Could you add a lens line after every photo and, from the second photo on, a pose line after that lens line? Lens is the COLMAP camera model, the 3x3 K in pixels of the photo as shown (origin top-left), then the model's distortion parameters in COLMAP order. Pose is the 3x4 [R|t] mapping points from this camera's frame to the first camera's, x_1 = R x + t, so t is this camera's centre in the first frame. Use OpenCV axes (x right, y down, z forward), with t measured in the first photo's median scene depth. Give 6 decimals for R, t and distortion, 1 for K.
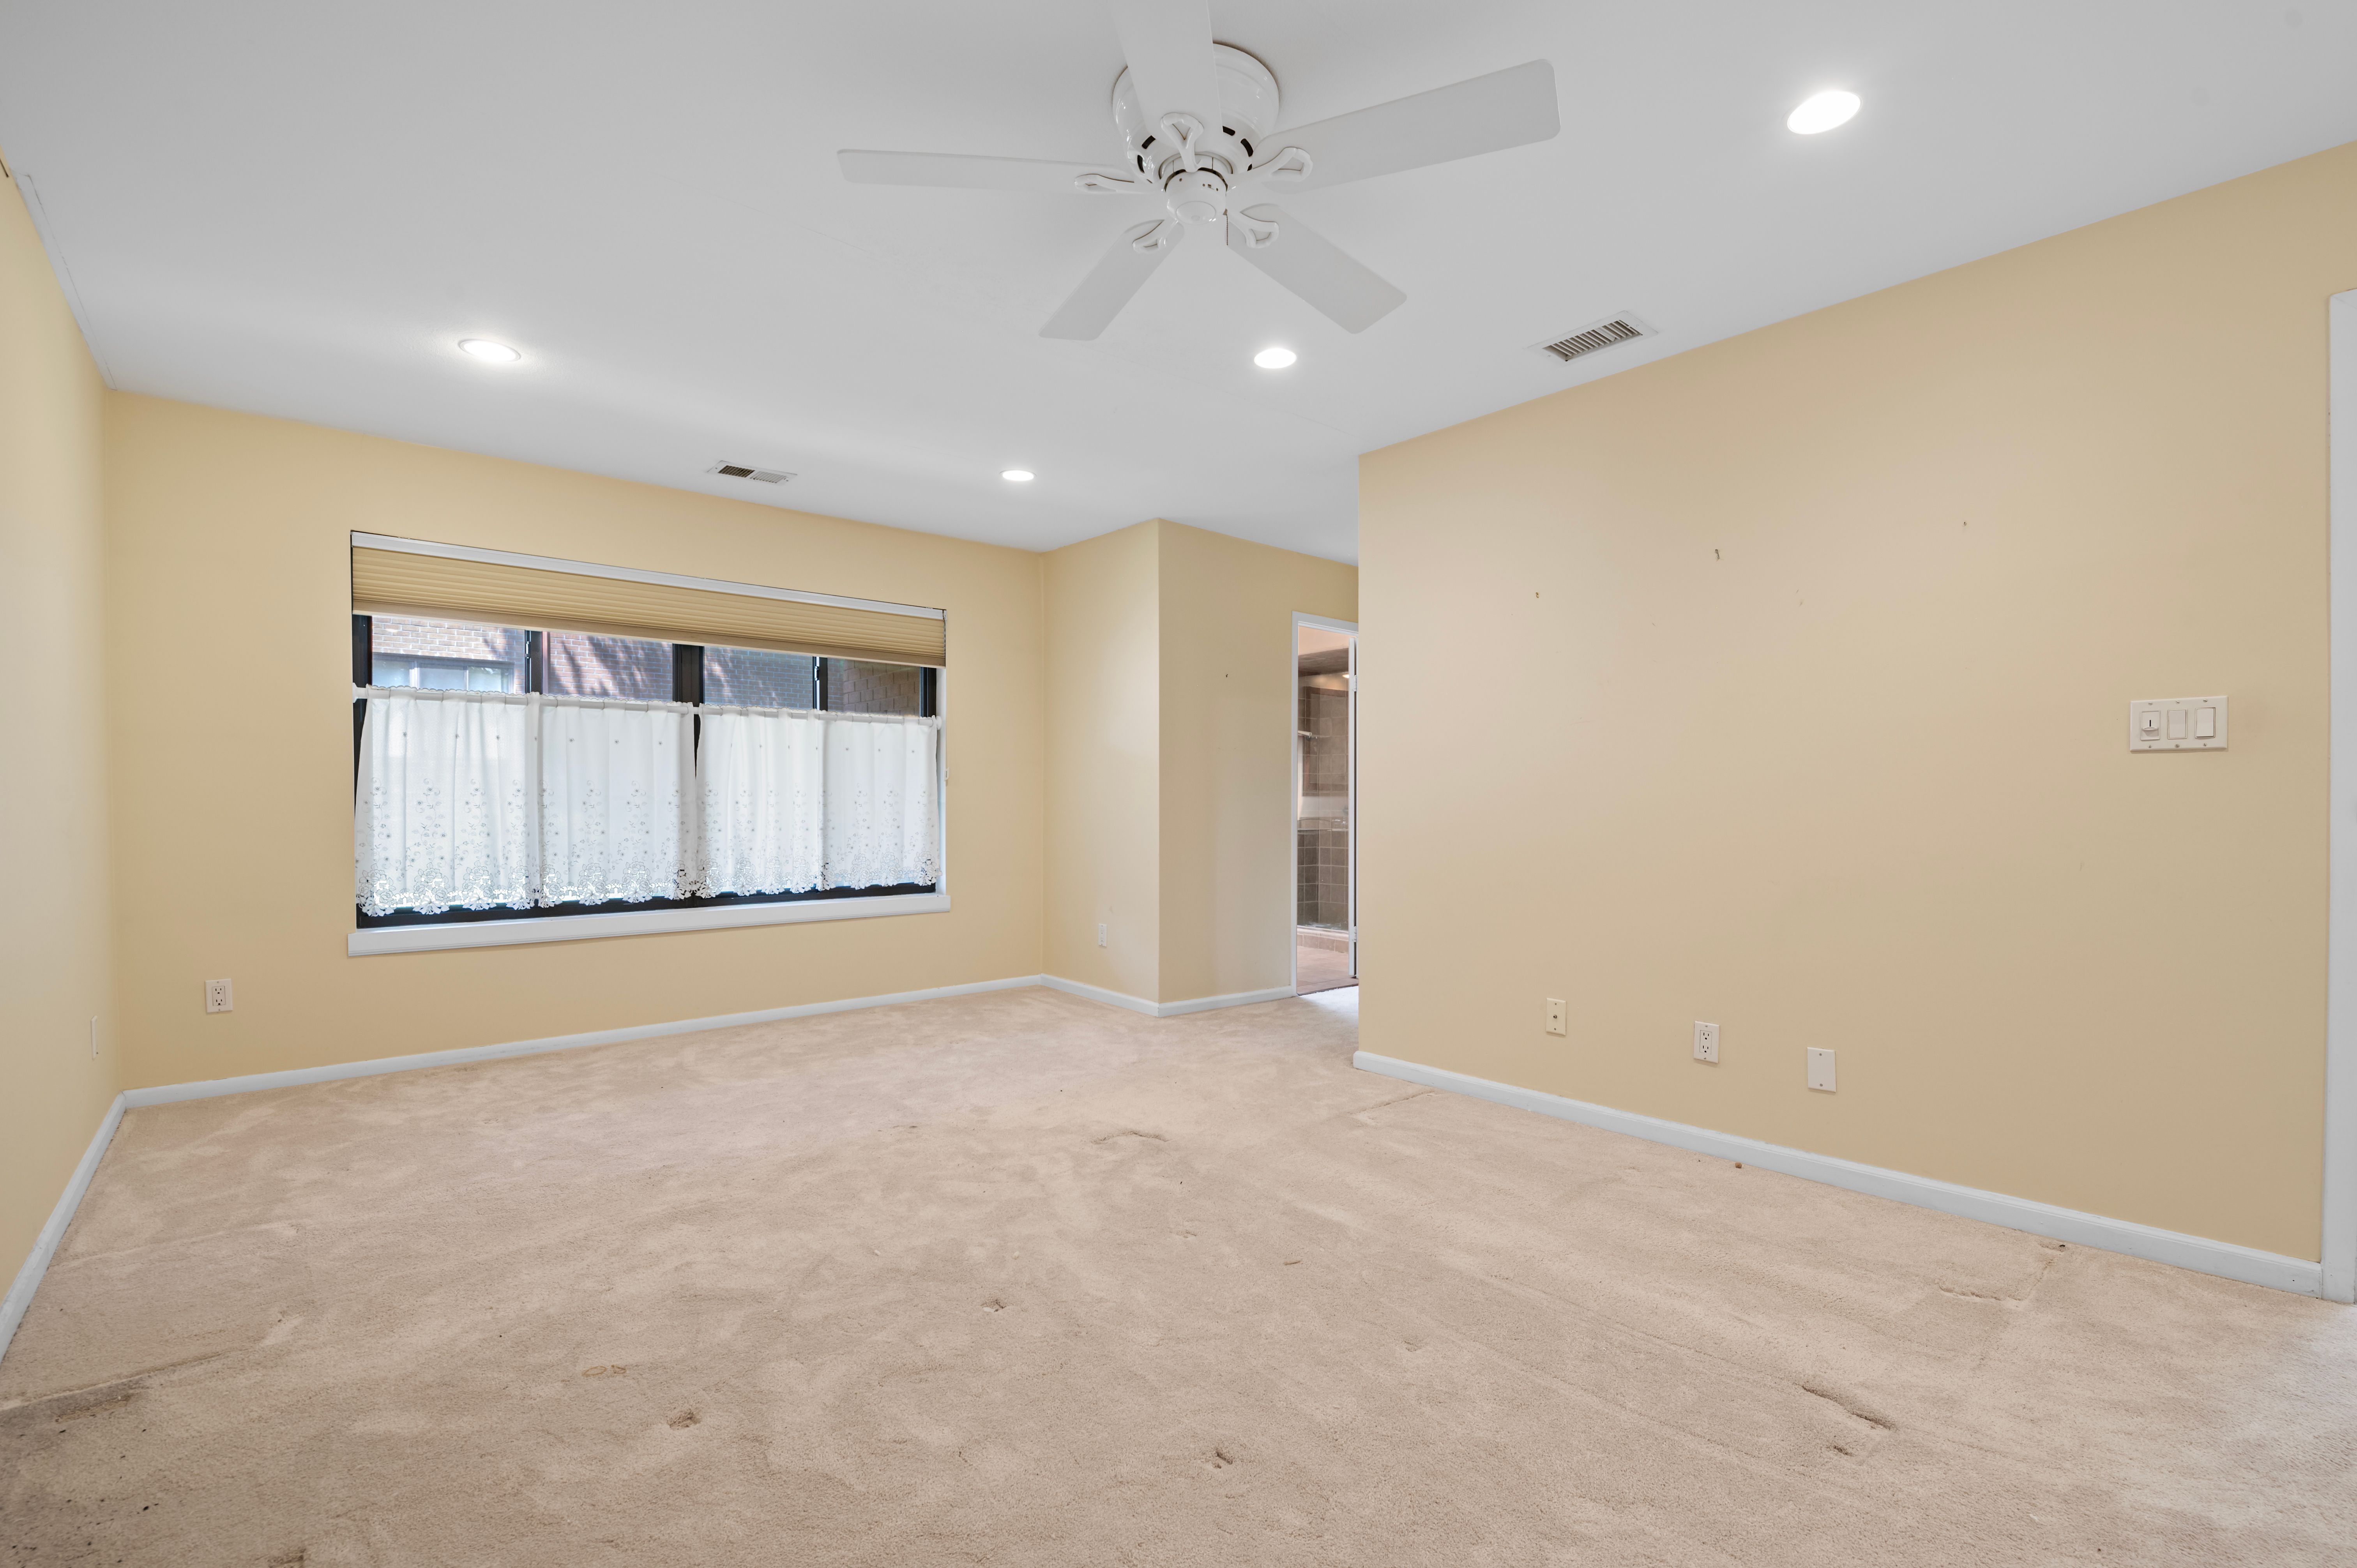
lens RADIAL K [[1015.4, 0, 1178.5], [0, 1015.4, 784.0], [0, 0, 1]] dist [0.000095, -0.011643]
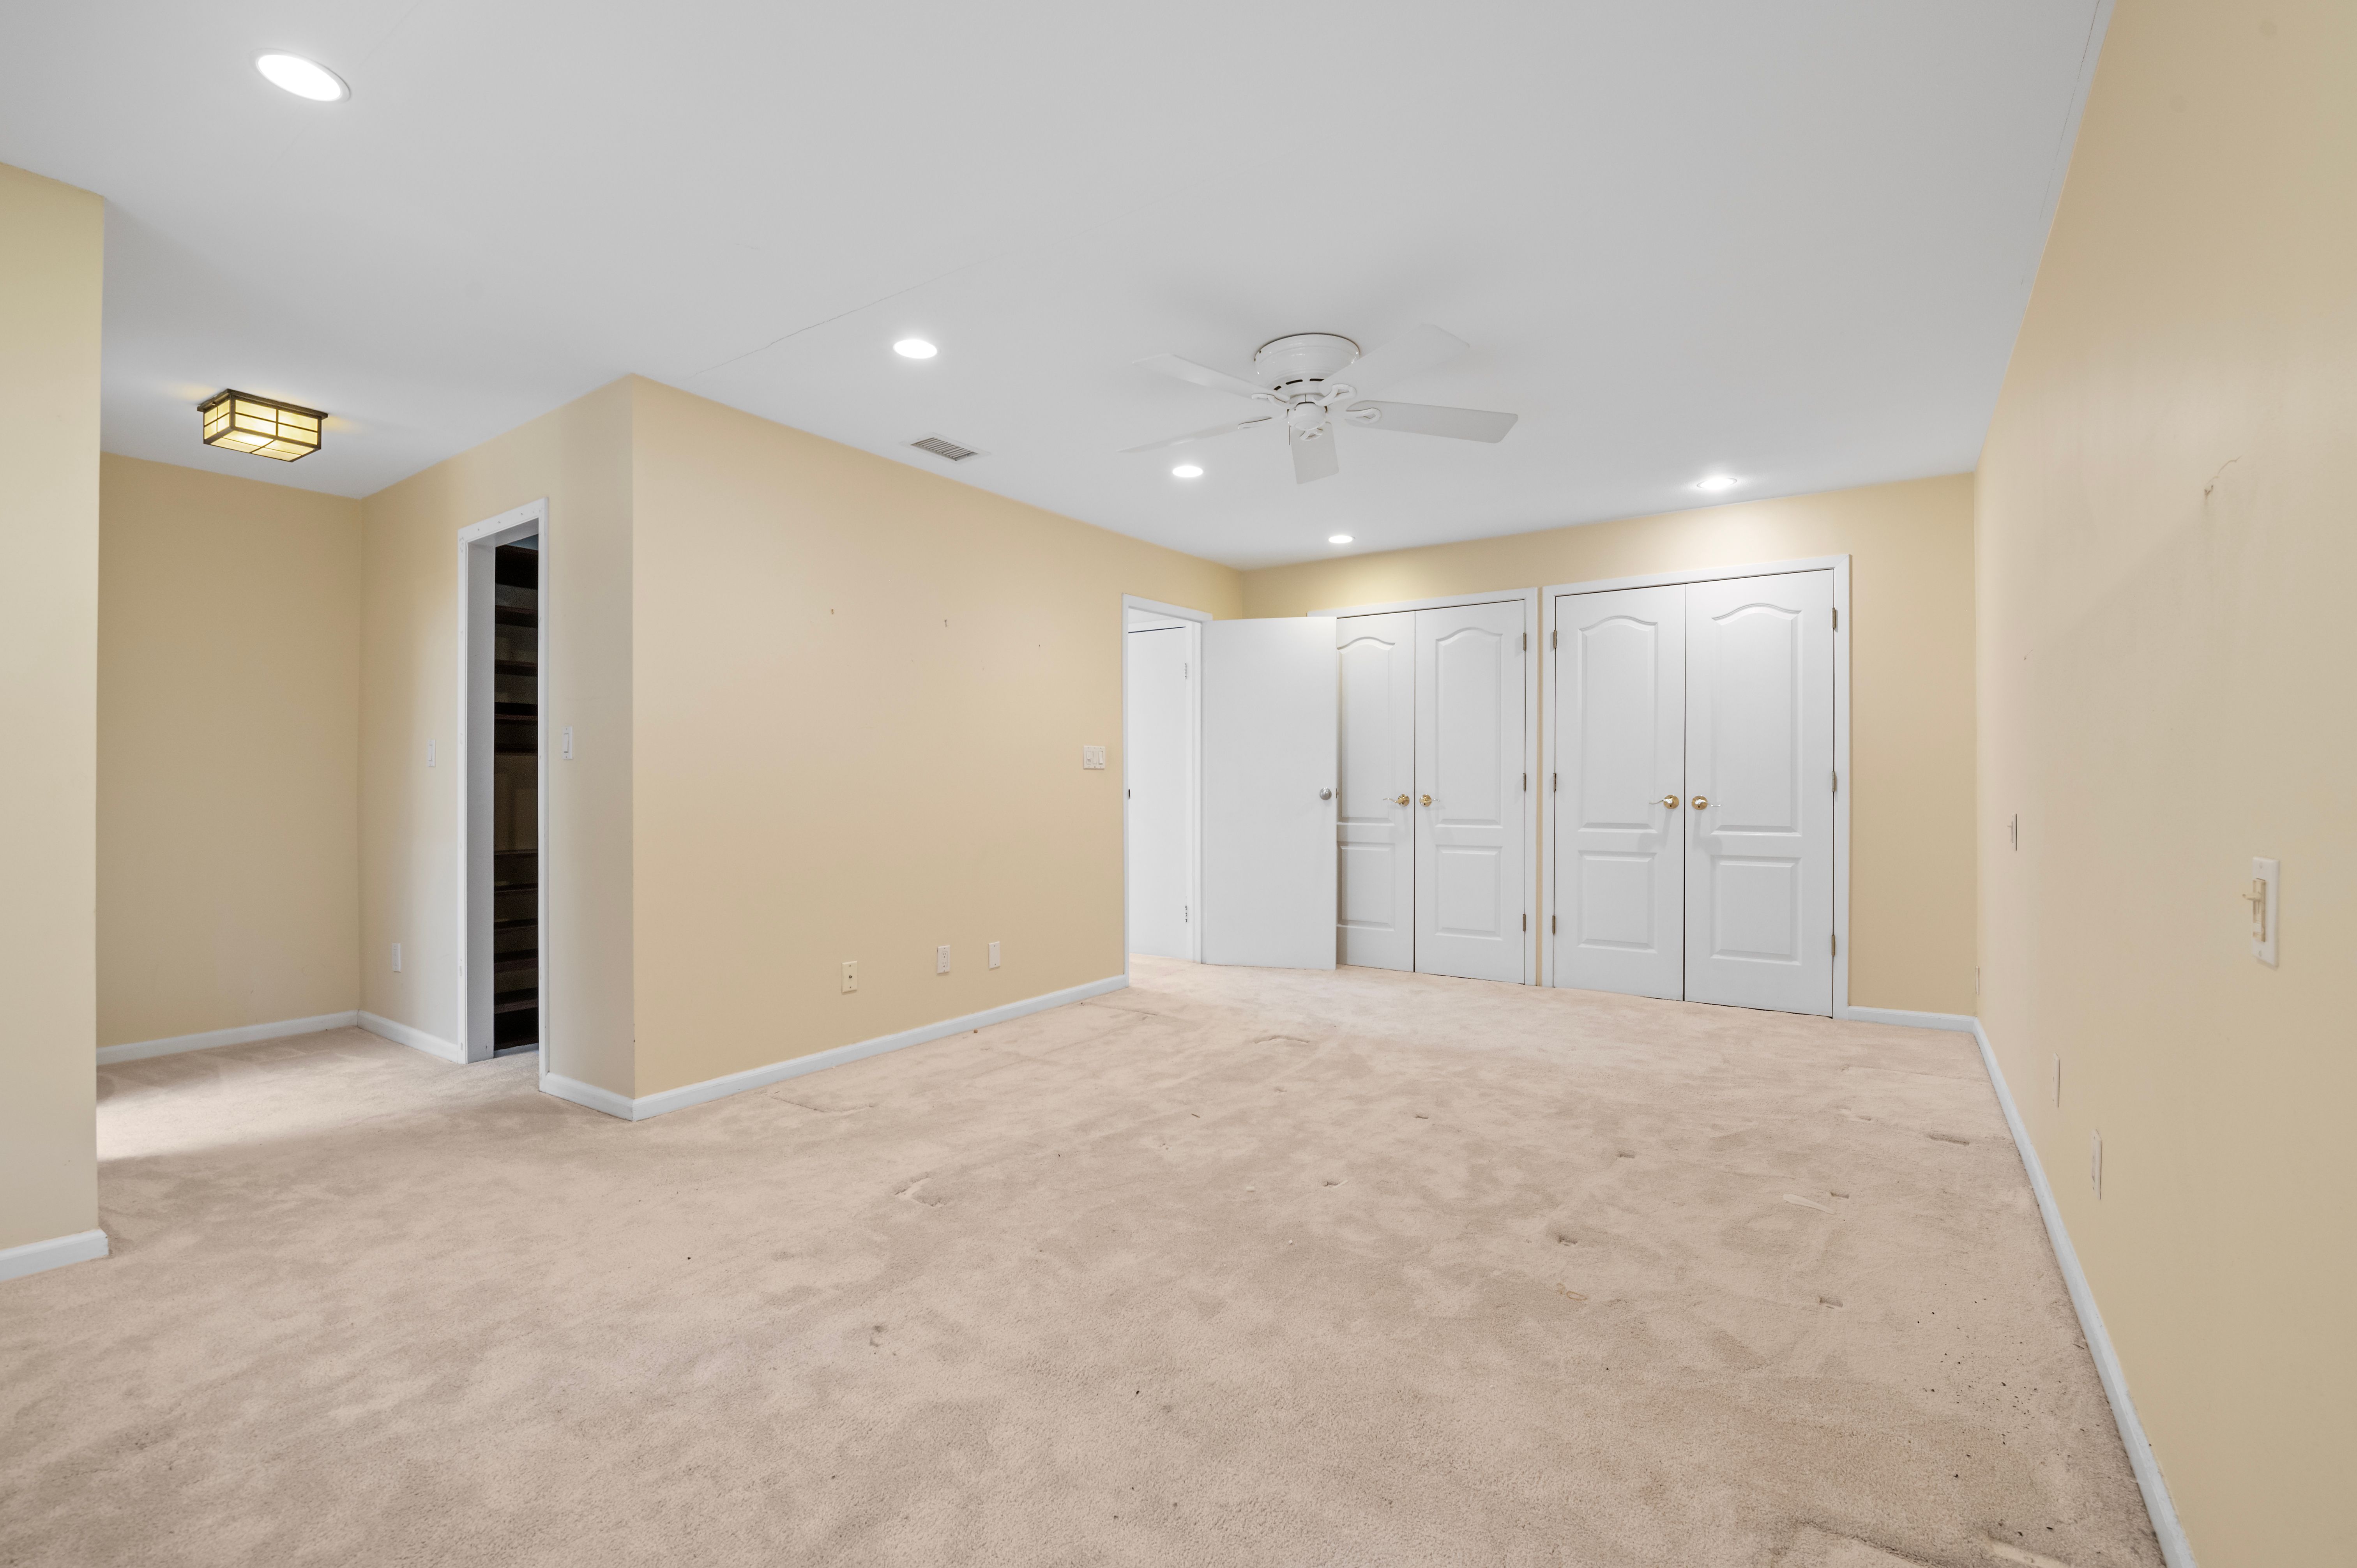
lens RADIAL K [[1015.4, 0, 1178.5], [0, 1015.4, 784.0], [0, 0, 1]] dist [0.000095, -0.011643]
pose [[-0.248874, 0.001607, 0.968535, -0.950053], [-0.021348, 0.999747, -0.007144, 0.008659], [-0.968301, -0.022454, -0.248777, 1.036307]]
